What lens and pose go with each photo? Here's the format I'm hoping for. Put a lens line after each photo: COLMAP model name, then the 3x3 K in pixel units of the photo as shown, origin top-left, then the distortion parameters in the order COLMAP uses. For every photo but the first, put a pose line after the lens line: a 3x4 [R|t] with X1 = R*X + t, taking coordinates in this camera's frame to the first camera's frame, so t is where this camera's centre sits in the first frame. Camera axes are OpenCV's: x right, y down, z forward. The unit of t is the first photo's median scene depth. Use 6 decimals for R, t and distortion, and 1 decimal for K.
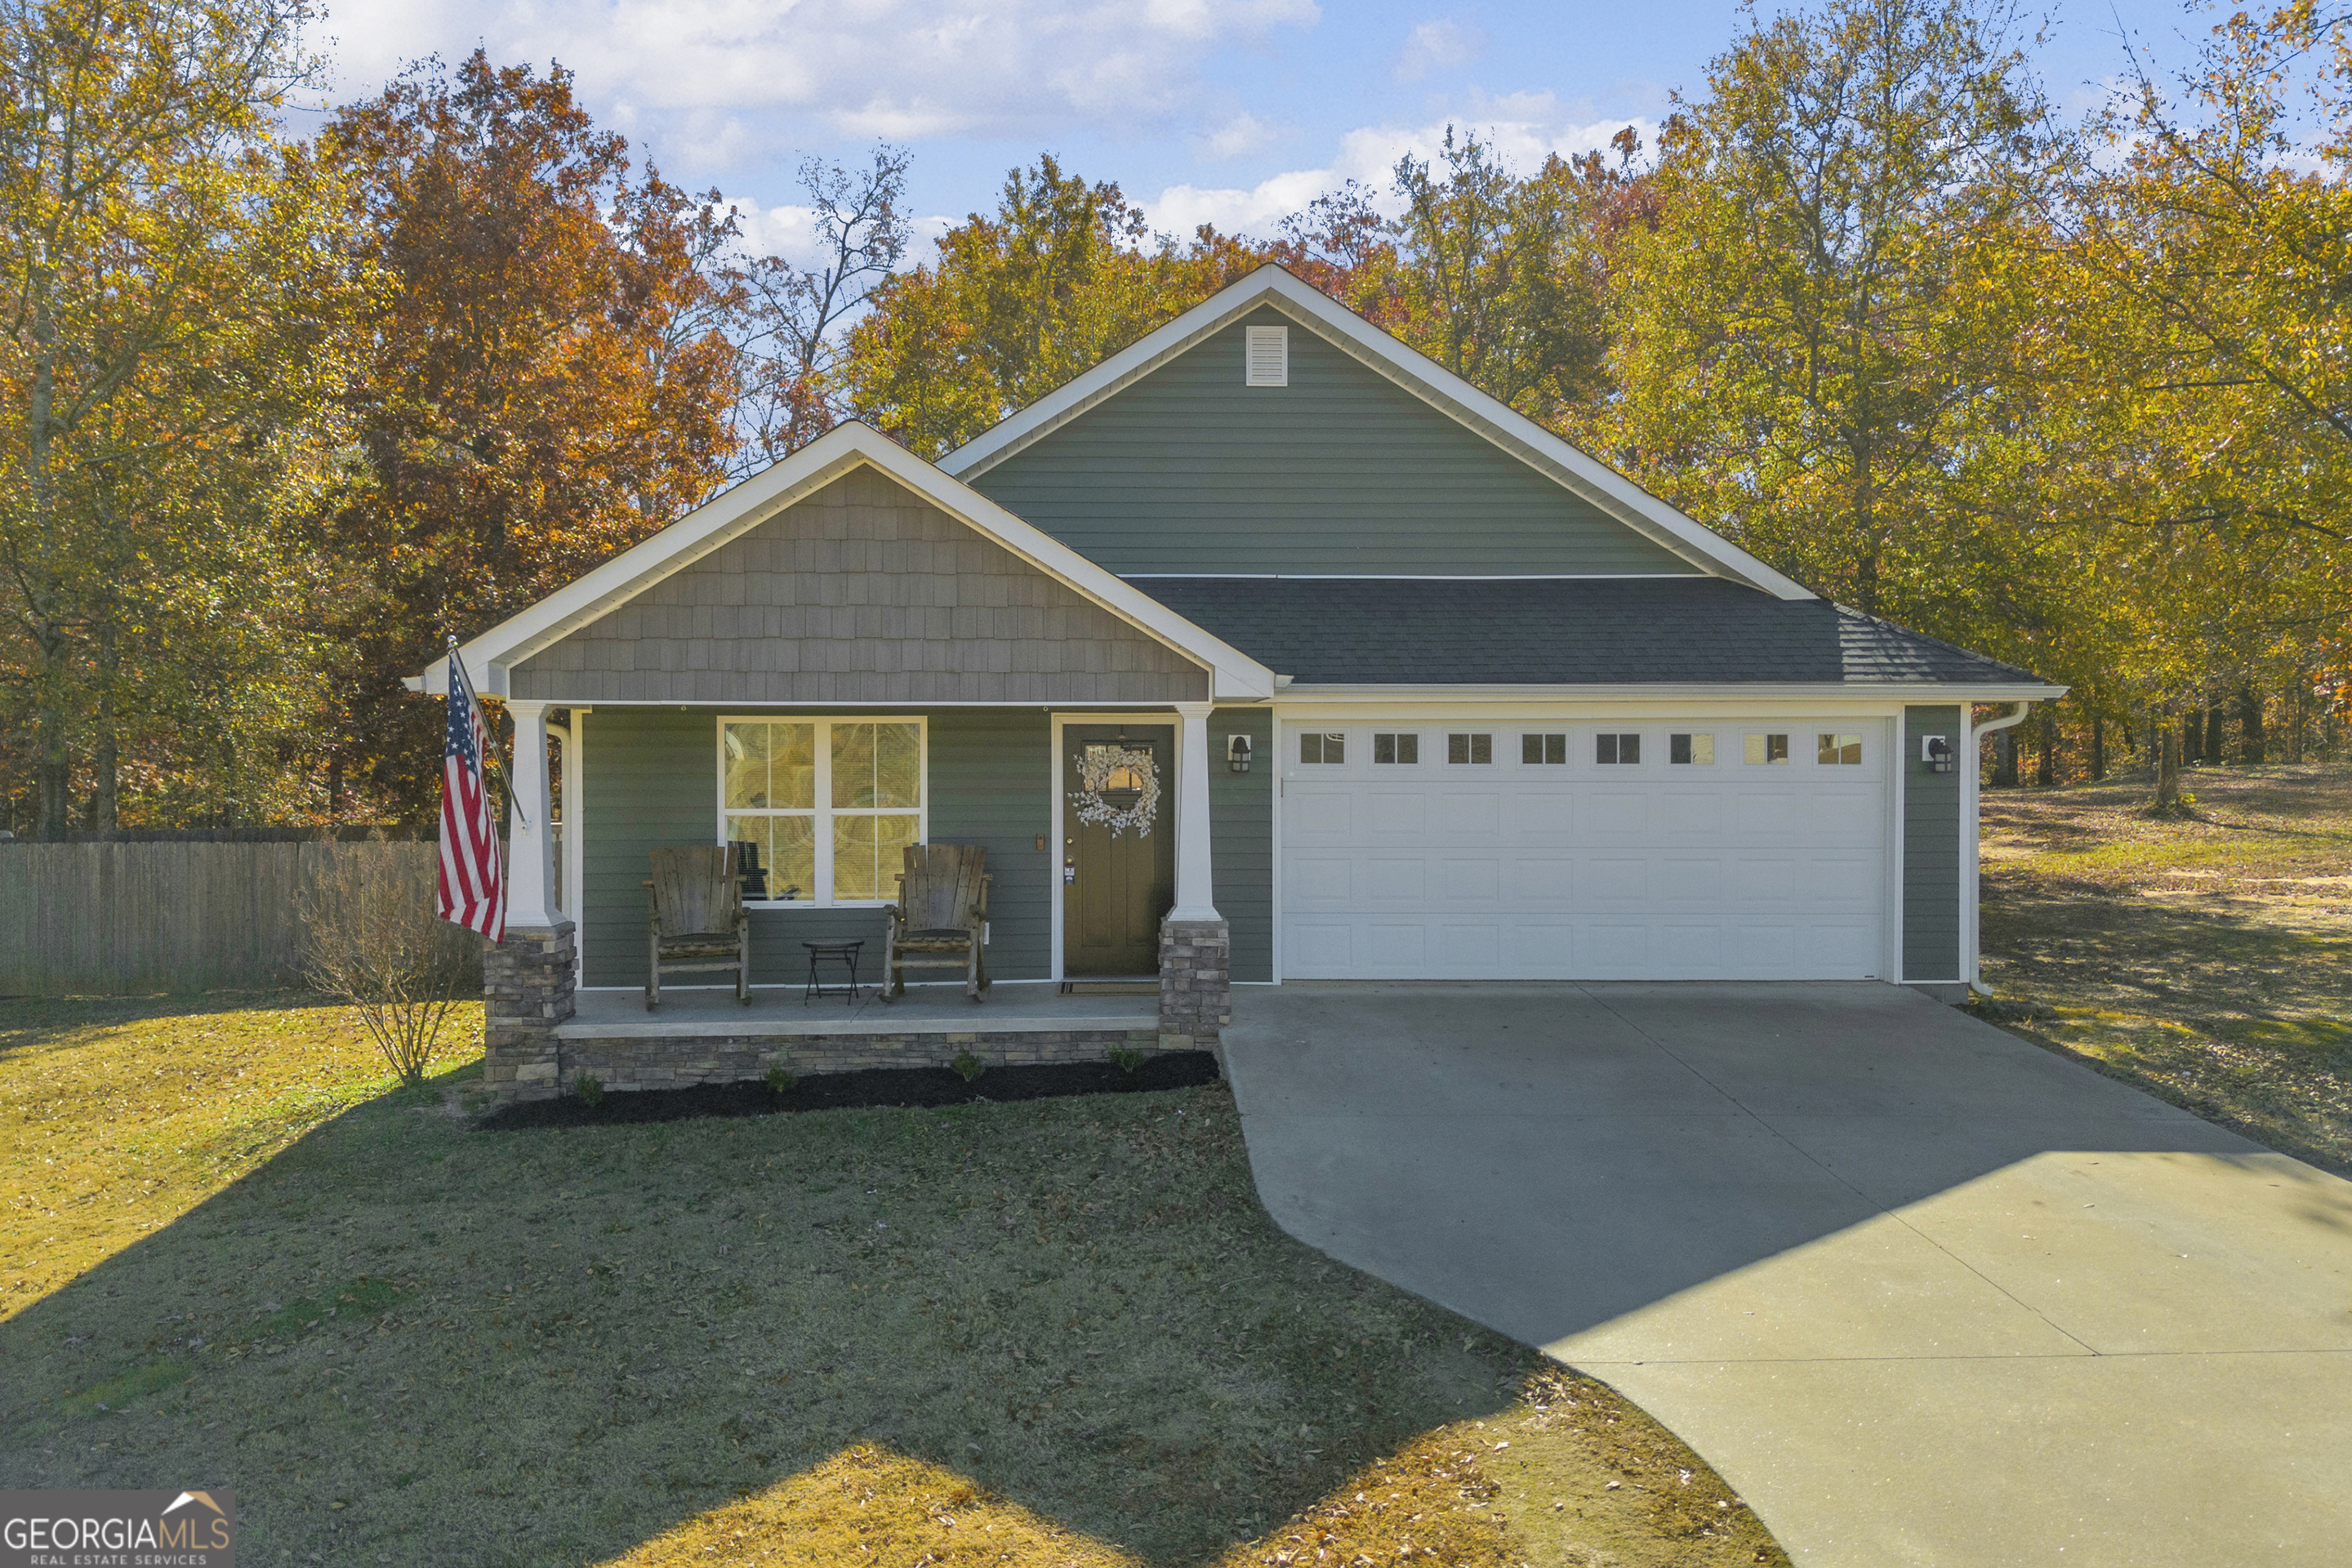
lens RADIAL K [[1832.3, 0, 1176.0], [0, 1832.3, 784.0], [0, 0, 1]] dist [0.036931, -0.001031]
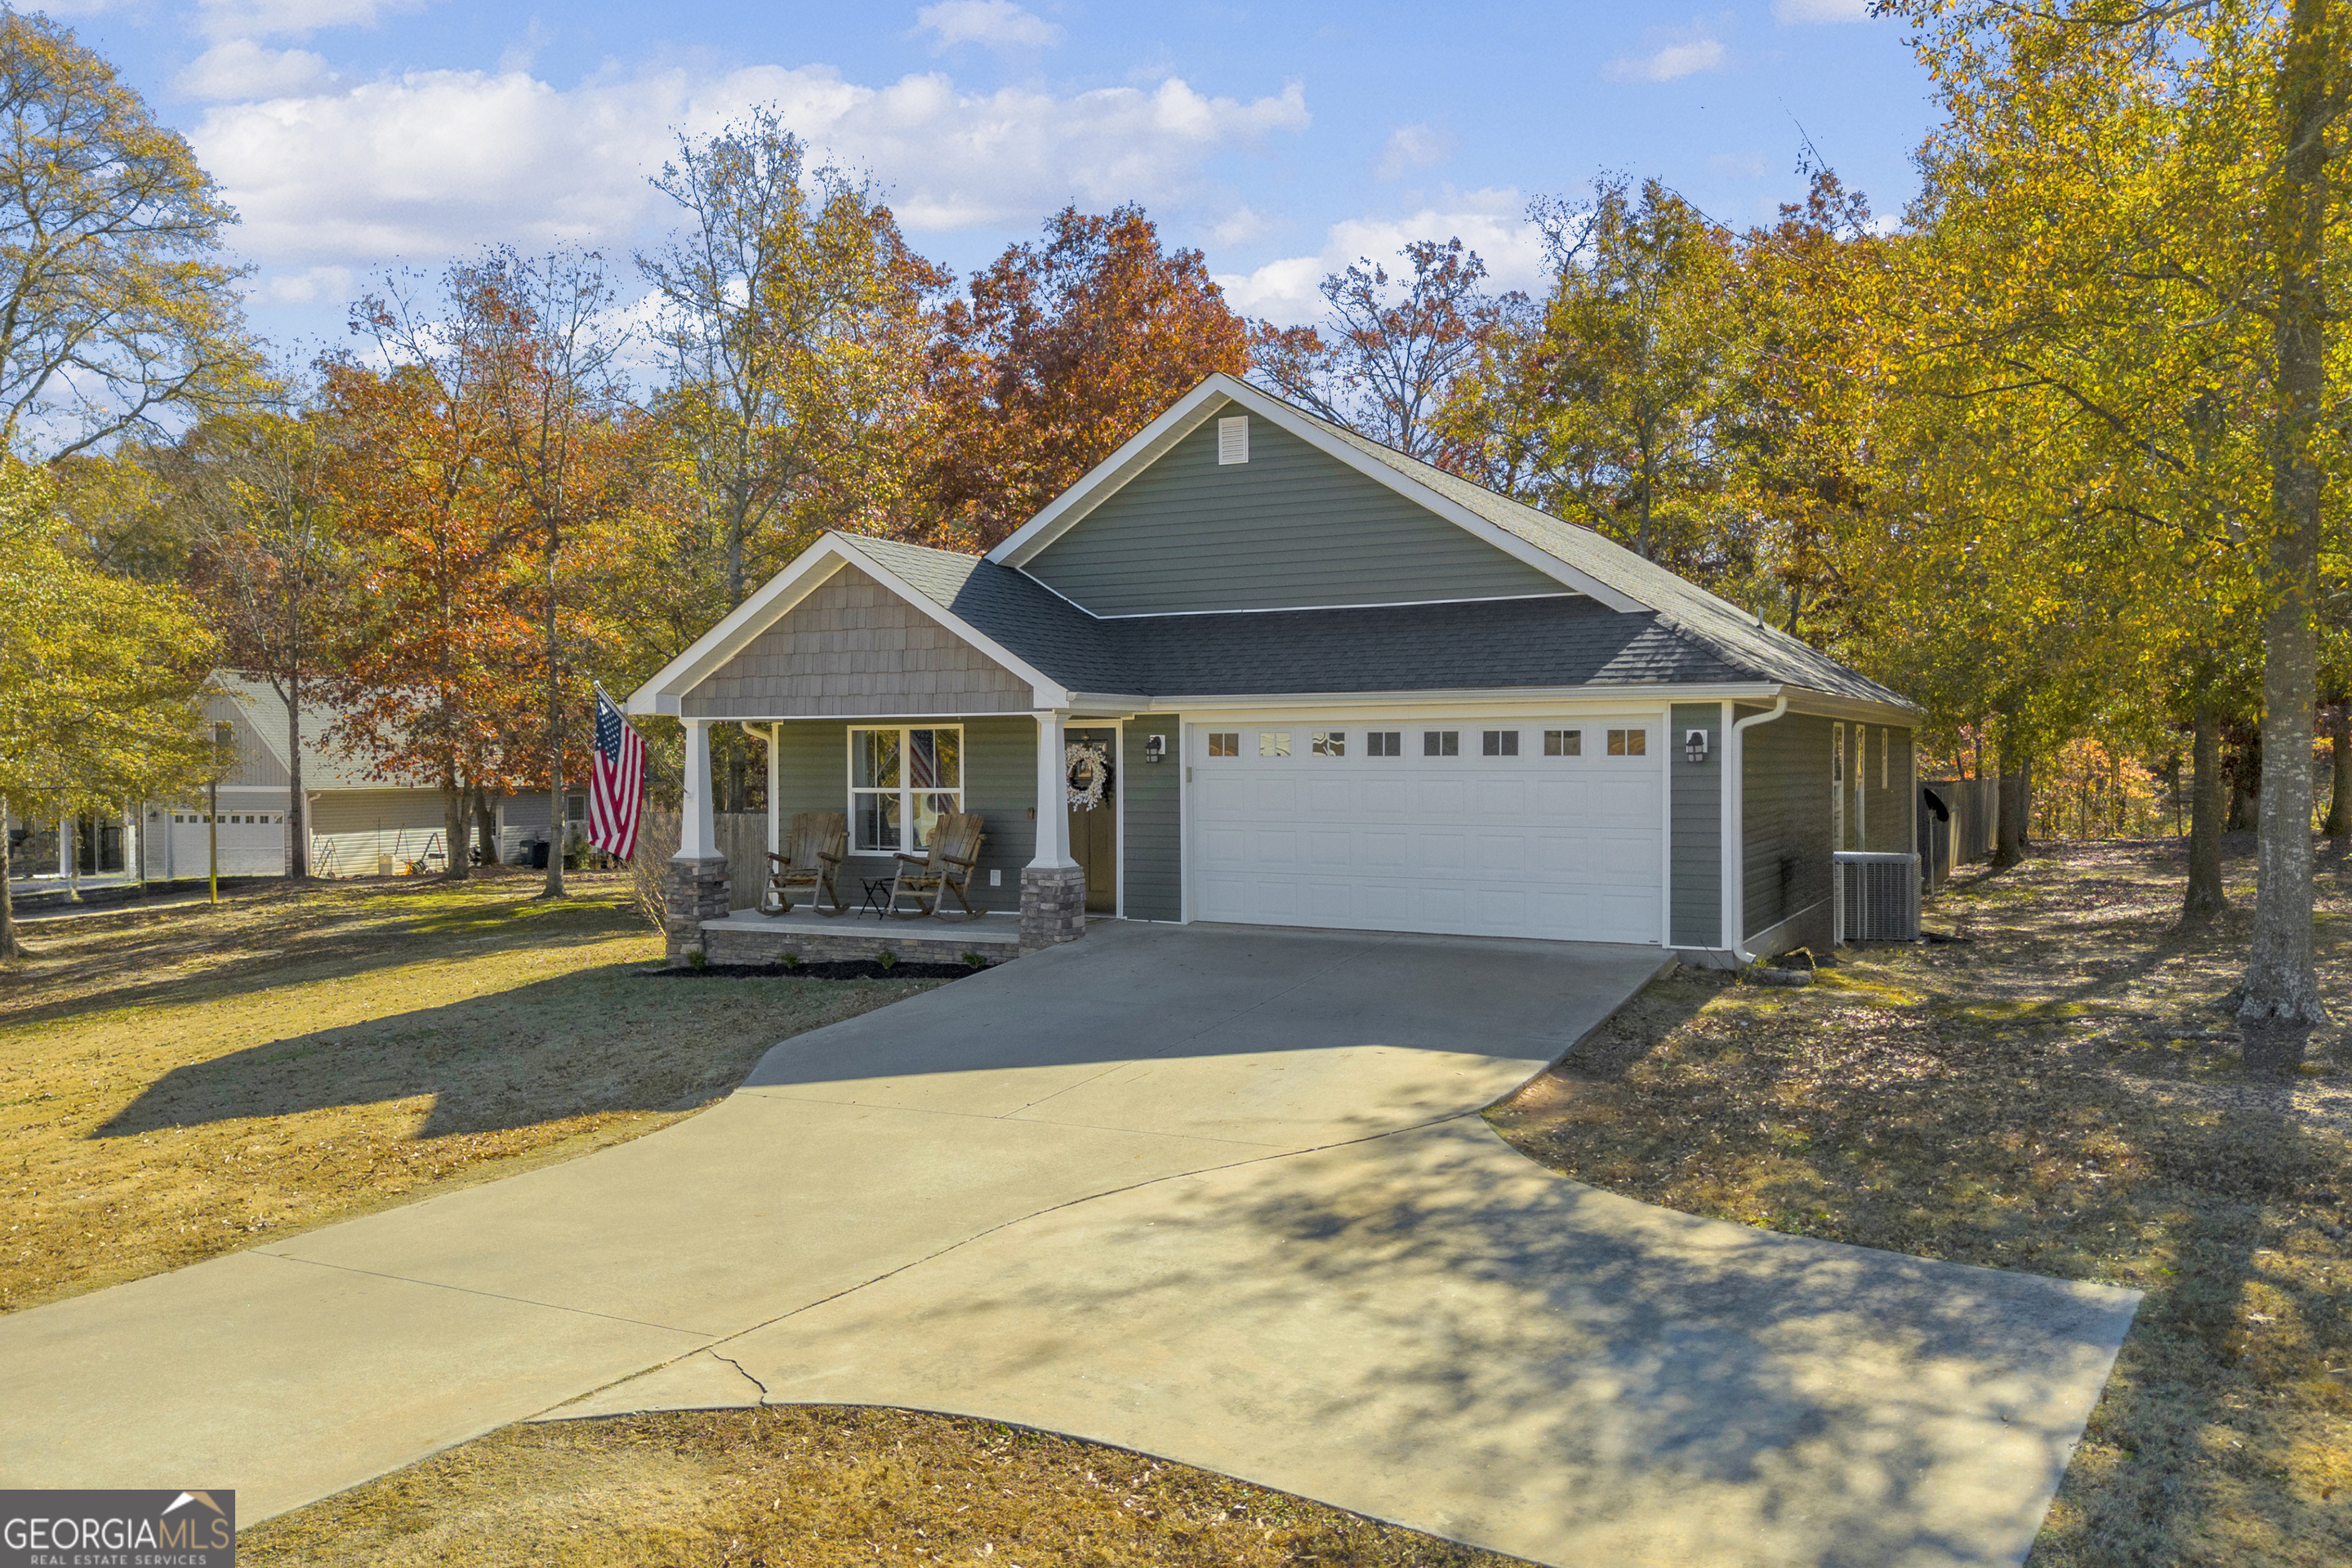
lens RADIAL K [[1832.3, 0, 1176.0], [0, 1832.3, 784.0], [0, 0, 1]] dist [0.036931, -0.001031]
pose [[0.856252, 0.005720, -0.516527, 0.718974], [-0.004298, 0.999983, 0.003948, 0.003665], [0.516541, -0.001160, 0.856262, -0.131683]]
